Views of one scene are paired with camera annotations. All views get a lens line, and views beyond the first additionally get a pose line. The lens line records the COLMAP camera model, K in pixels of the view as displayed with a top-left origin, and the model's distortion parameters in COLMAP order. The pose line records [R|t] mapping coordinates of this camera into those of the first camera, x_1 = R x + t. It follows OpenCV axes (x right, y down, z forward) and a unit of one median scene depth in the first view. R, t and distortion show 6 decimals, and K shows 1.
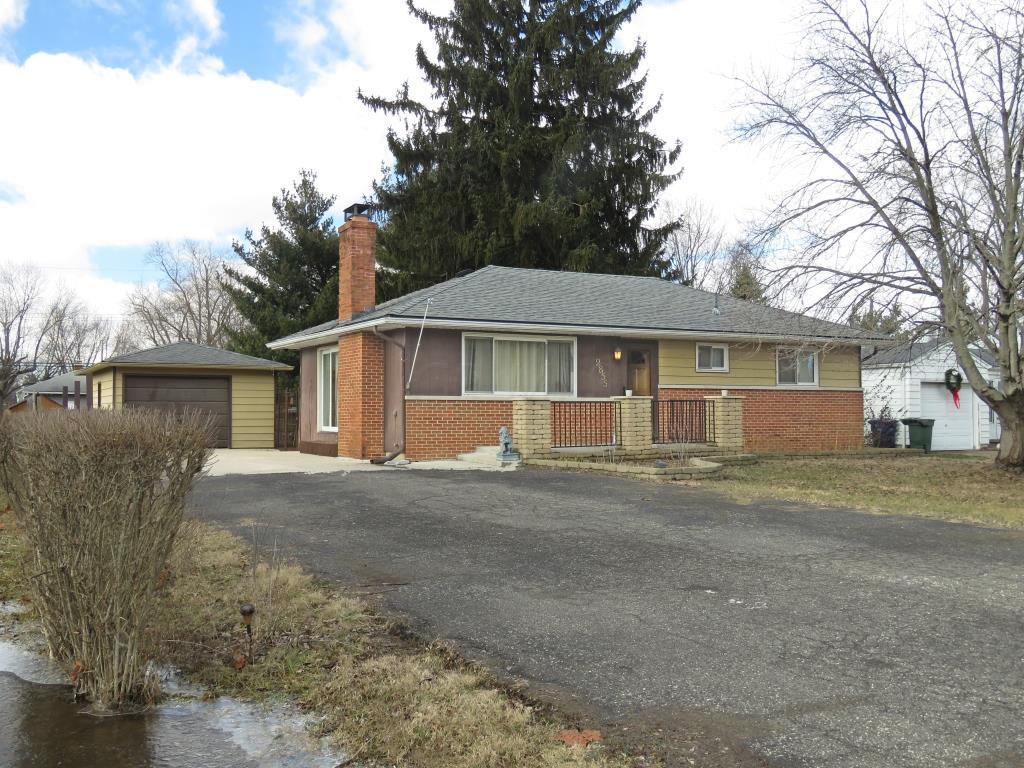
lens RADIAL K [[1028.7, 0, 515.3], [0, 1028.7, 384.7], [0, 0, 1]] dist [0.009529, 0.000000]
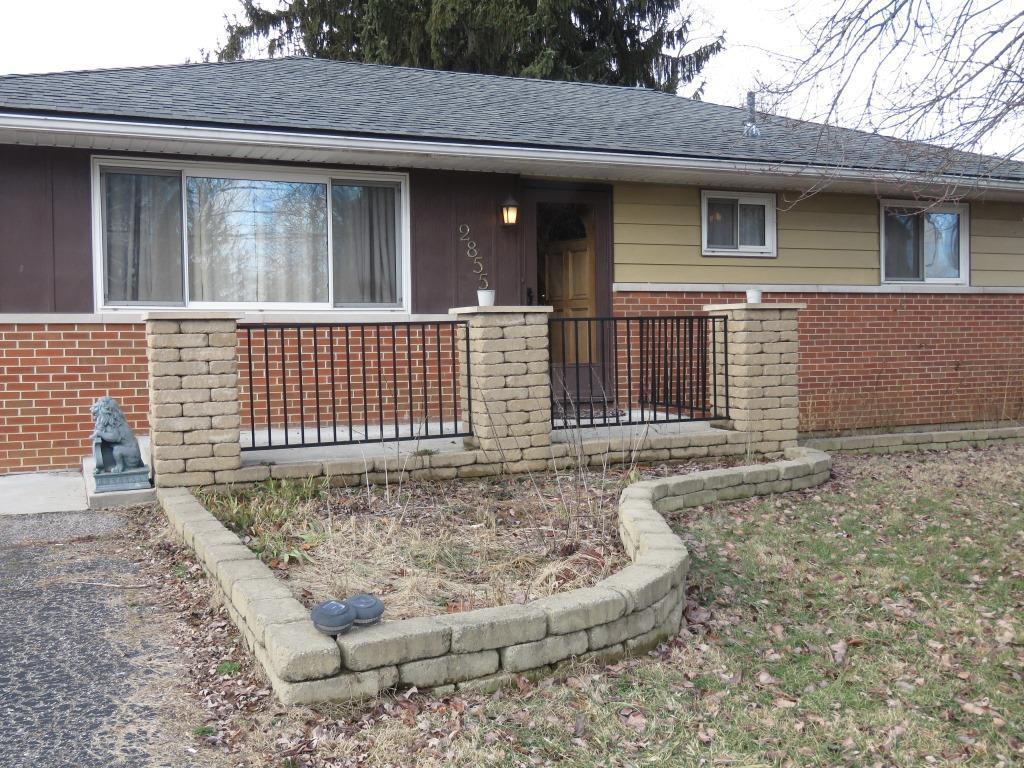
lens RADIAL K [[1017.5, 0, 508.4], [0, 1017.5, 382.4], [0, 0, 1]] dist [0.004479, 0.000000]
pose [[0.995999, -0.009242, -0.088887, 0.138430], [0.015376, 0.997528, 0.068569, 0.012382], [0.088034, -0.069661, 0.993679, 0.574713]]
